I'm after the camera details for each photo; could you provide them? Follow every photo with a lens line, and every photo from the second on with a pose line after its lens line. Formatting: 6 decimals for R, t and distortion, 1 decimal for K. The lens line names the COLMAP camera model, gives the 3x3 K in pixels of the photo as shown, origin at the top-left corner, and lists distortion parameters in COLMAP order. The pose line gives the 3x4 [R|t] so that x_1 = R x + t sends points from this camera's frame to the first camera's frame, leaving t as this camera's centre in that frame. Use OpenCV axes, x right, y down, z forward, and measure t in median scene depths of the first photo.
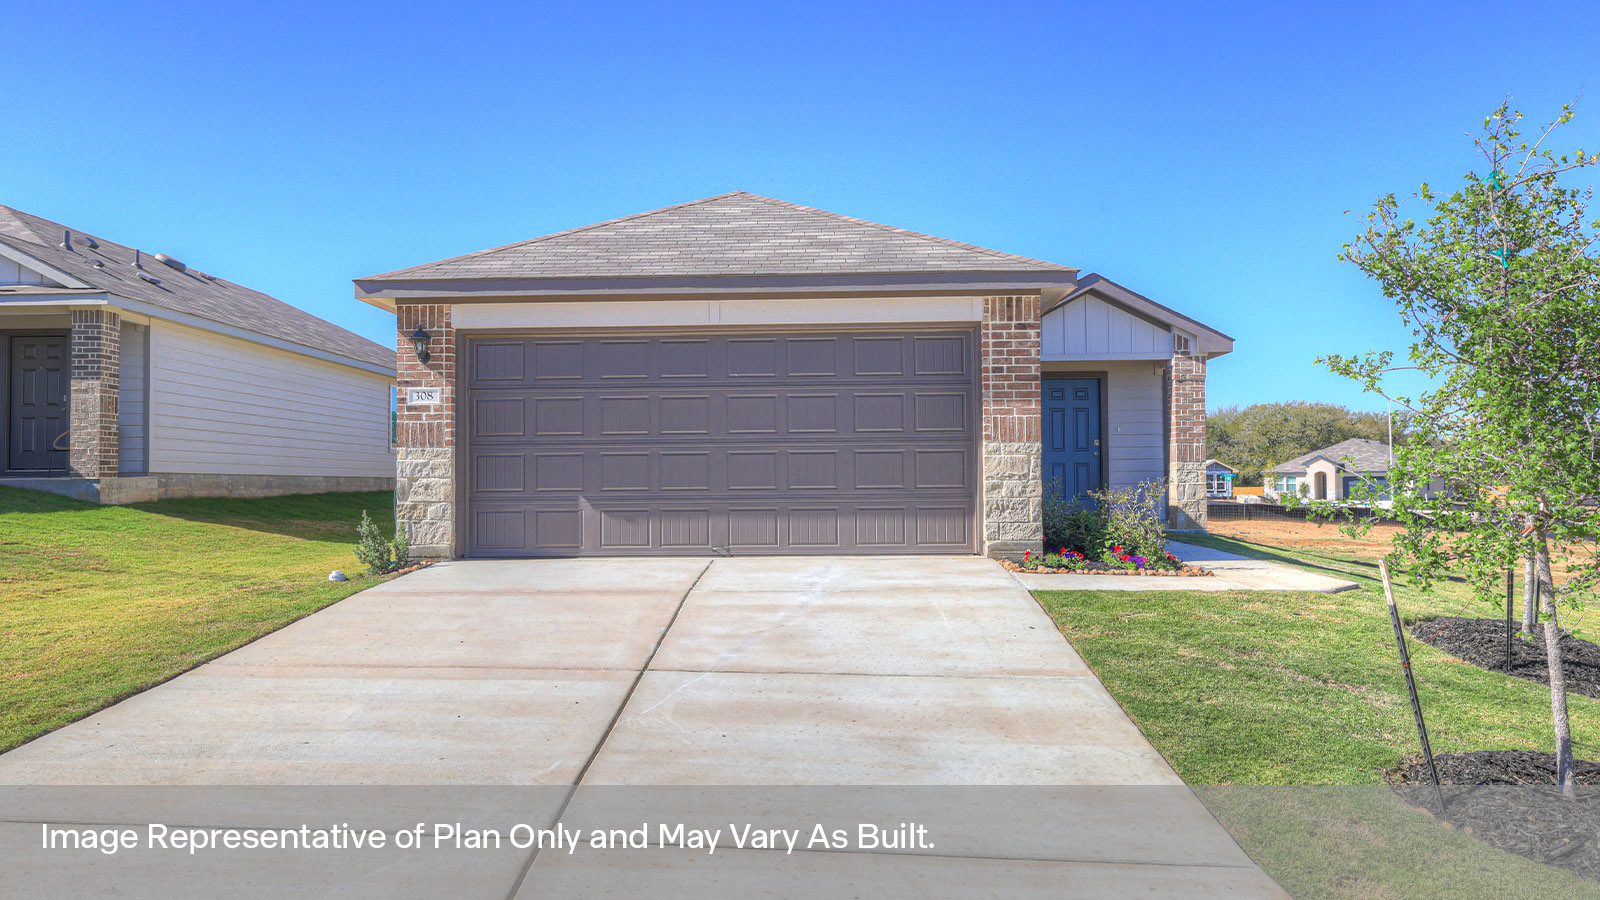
lens RADIAL K [[1077.8, 0, 800.0], [0, 1077.8, 450.0], [0, 0, 1]] dist [-0.000725, -0.000357]
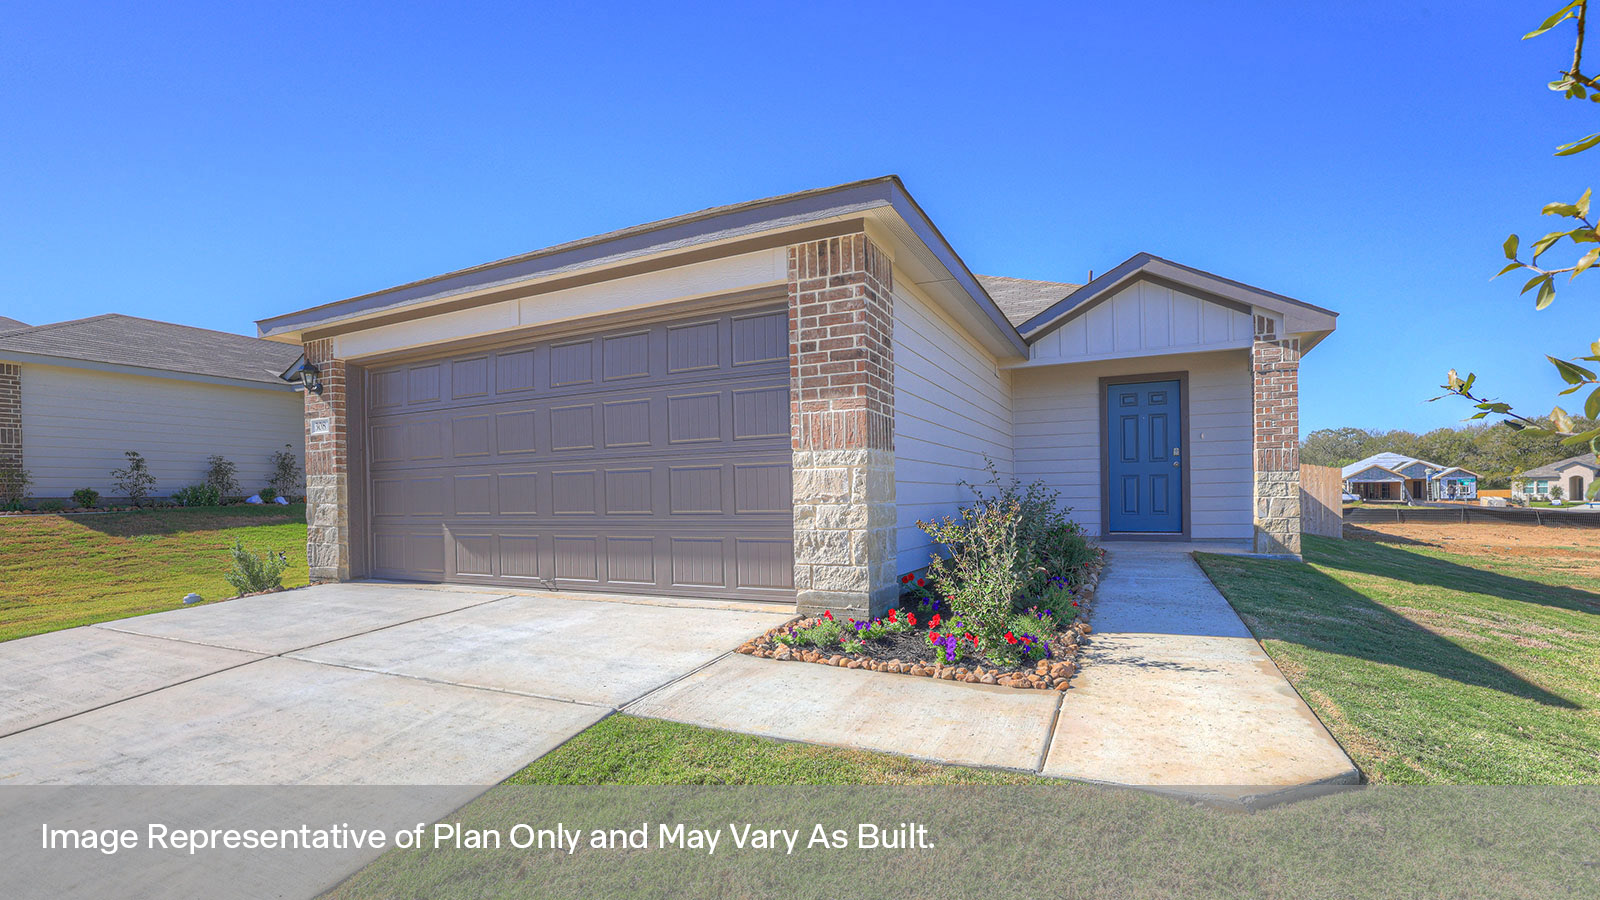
lens RADIAL K [[703.4, 0, 800.7], [0, 703.4, 496.7], [0, 0, 1]] dist [-0.054424, 0.019678]
pose [[0.918443, -0.007871, -0.395476, 0.347021], [0.022585, 0.999214, 0.032565, 0.007659], [0.394909, -0.038841, 0.917899, 0.555992]]
